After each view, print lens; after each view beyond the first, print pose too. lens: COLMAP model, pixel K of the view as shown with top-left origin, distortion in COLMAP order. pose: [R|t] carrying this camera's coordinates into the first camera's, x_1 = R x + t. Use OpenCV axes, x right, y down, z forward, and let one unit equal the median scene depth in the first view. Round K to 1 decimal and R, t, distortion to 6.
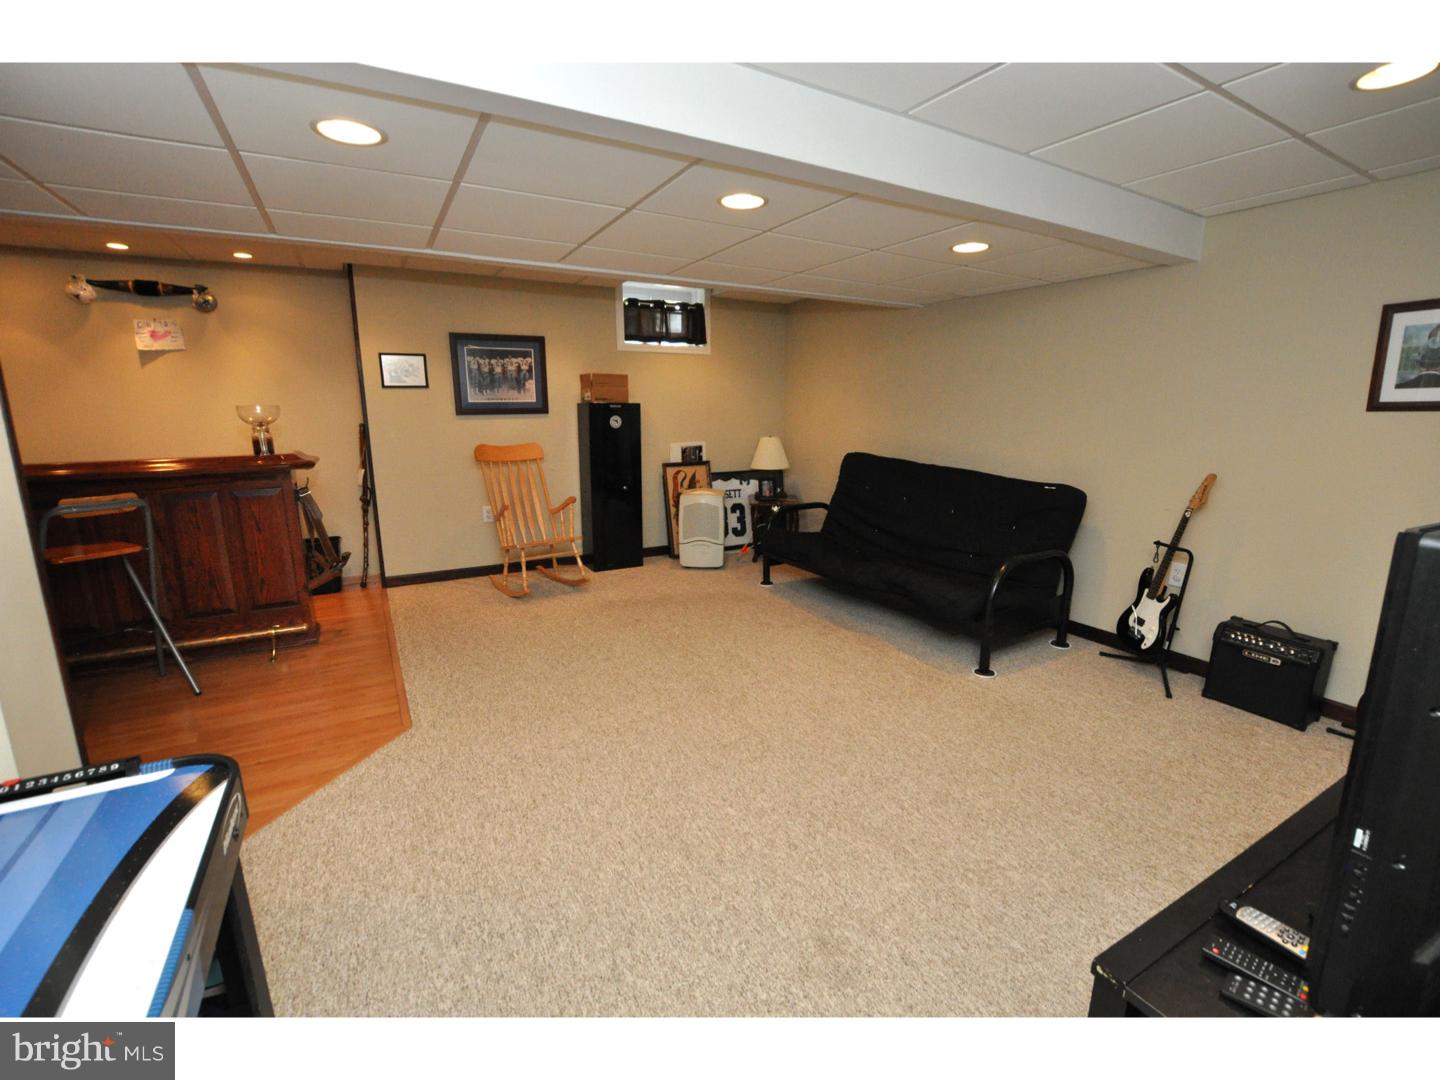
lens RADIAL K [[632.0, 0, 725.8], [0, 632.0, 541.4], [0, 0, 1]] dist [-0.029047, 0.002048]
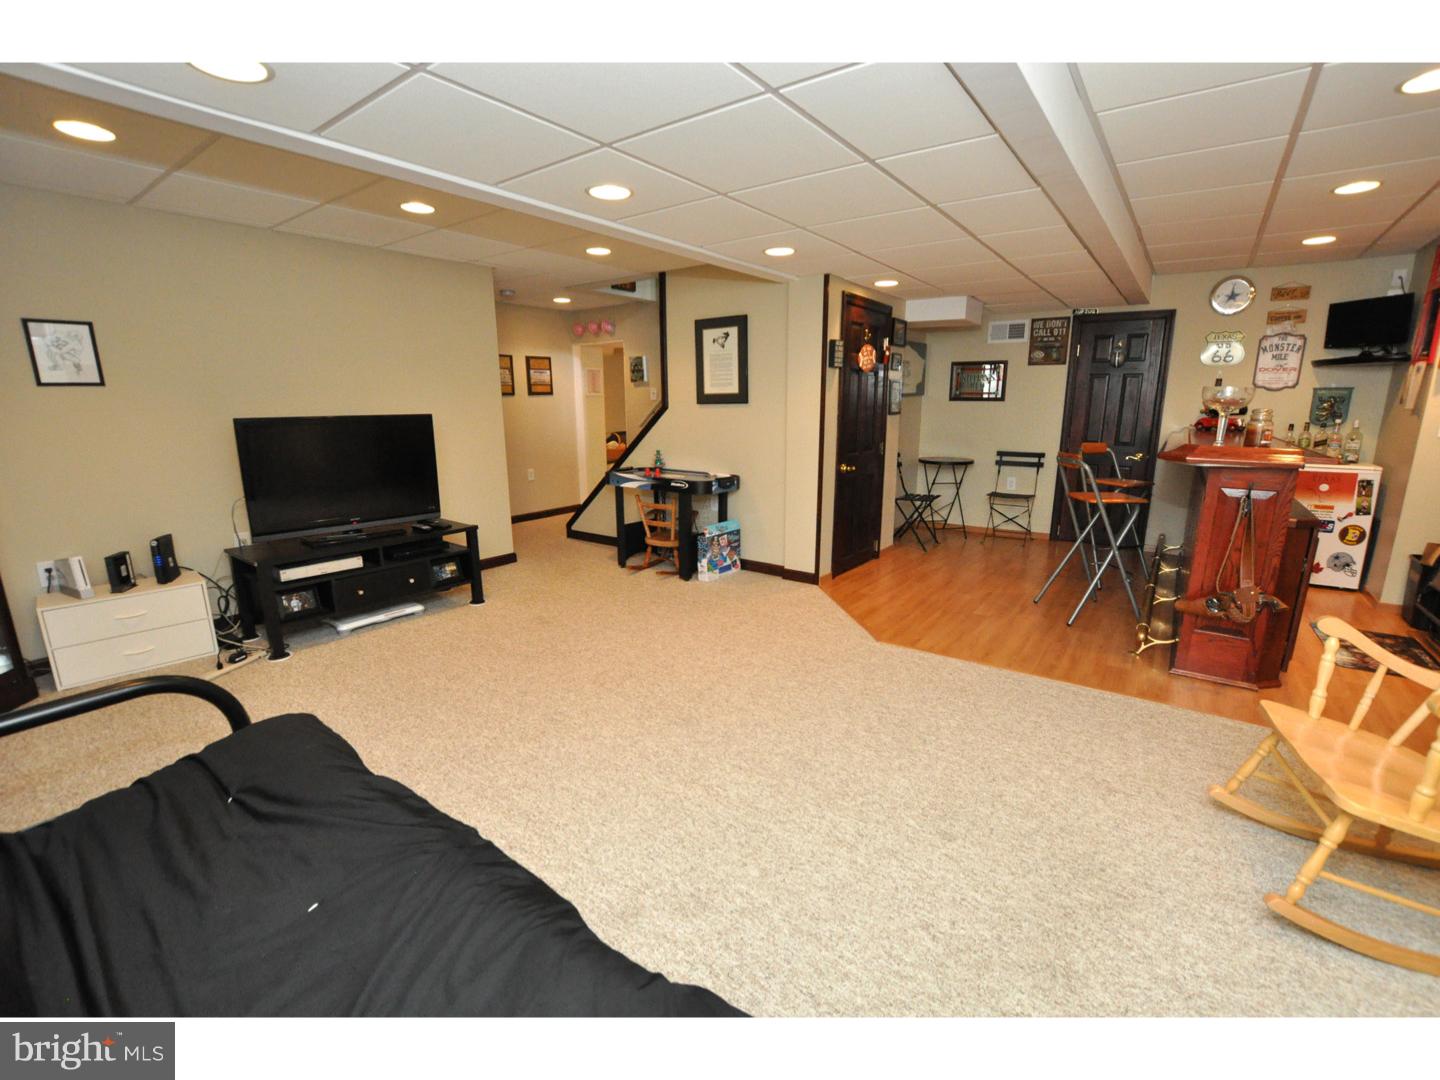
lens RADIAL K [[632.0, 0, 731.9], [0, 632.0, 546.7], [0, 0, 1]] dist [-0.029047, 0.002048]
pose [[-0.911151, 0.093335, -0.401363, 0.150631], [-0.086010, 0.909481, 0.406751, -0.212769], [0.402996, 0.405133, -0.820647, 1.047044]]
